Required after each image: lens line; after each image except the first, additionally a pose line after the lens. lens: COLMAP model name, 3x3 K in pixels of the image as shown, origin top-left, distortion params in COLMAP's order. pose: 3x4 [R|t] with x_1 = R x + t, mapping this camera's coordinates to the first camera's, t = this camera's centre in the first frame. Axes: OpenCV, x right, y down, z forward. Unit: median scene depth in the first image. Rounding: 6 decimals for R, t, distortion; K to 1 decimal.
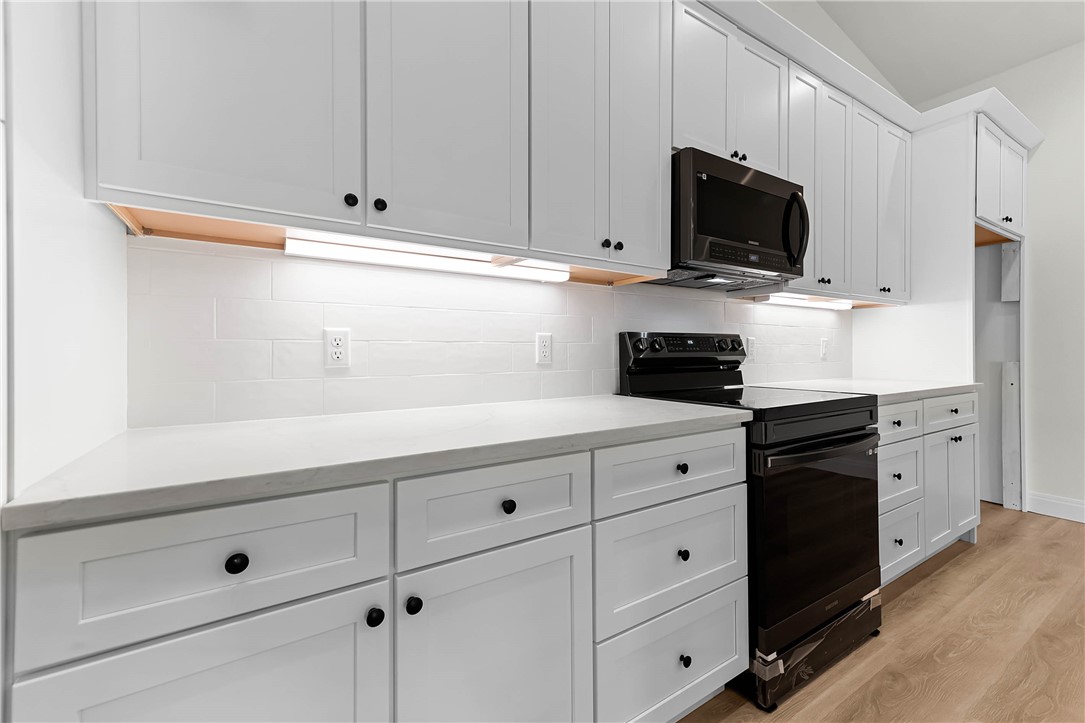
lens RADIAL K [[447.1, 0, 543.7], [0, 447.1, 349.7], [0, 0, 1]] dist [0.016448, -0.000017]
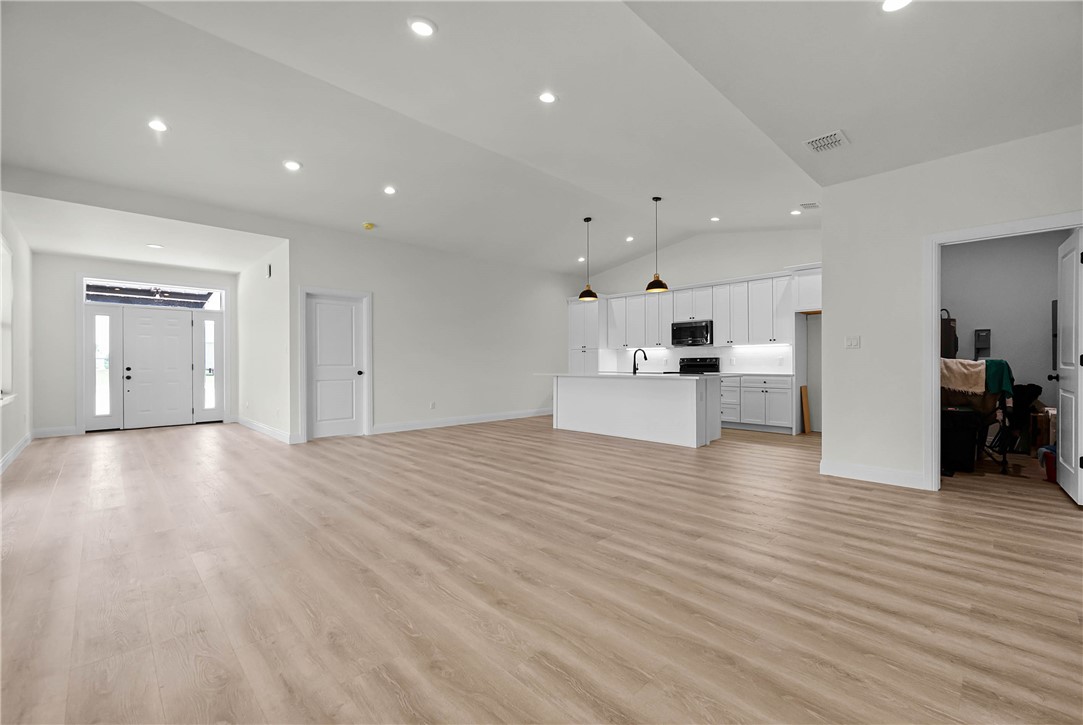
lens RADIAL K [[456.7, 0, 541.5], [0, 456.7, 362.5], [0, 0, 1]] dist [0.002851, 0.000127]
pose [[0.198251, 0.001310, -0.980150, 4.502888], [0.010720, 0.999936, 0.003505, -0.026000], [0.980093, -0.011202, 0.198224, -1.330010]]
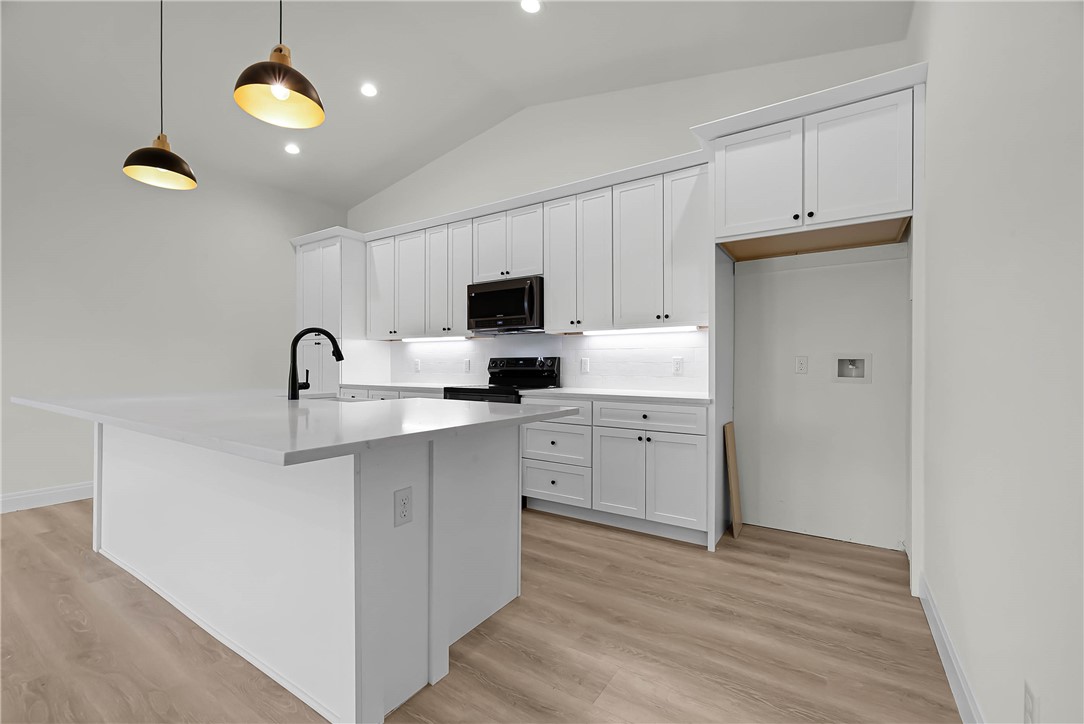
lens RADIAL K [[457.1, 0, 542.0], [0, 457.1, 362.0], [0, 0, 1]] dist [0.002851, 0.000127]
pose [[0.402738, -0.002608, -0.915312, 2.420570], [0.002017, 0.999996, -0.001962, -0.014225], [0.915313, -0.001056, 0.402741, 0.301243]]
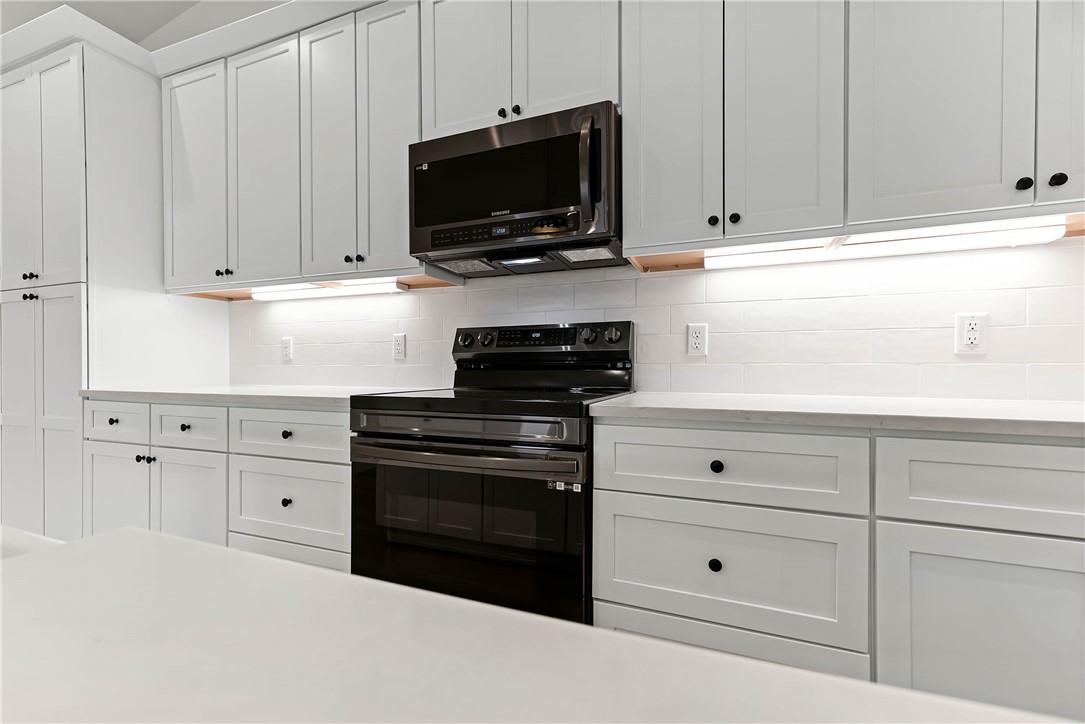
lens RADIAL K [[456.6, 0, 541.3], [0, 456.6, 364.9], [0, 0, 1]] dist [0.012473, 0.000104]
pose [[0.579992, 0.002101, -0.814619, 1.159688], [0.005145, 0.999967, 0.006242, 0.039210], [0.814606, -0.007812, 0.579963, 0.543005]]
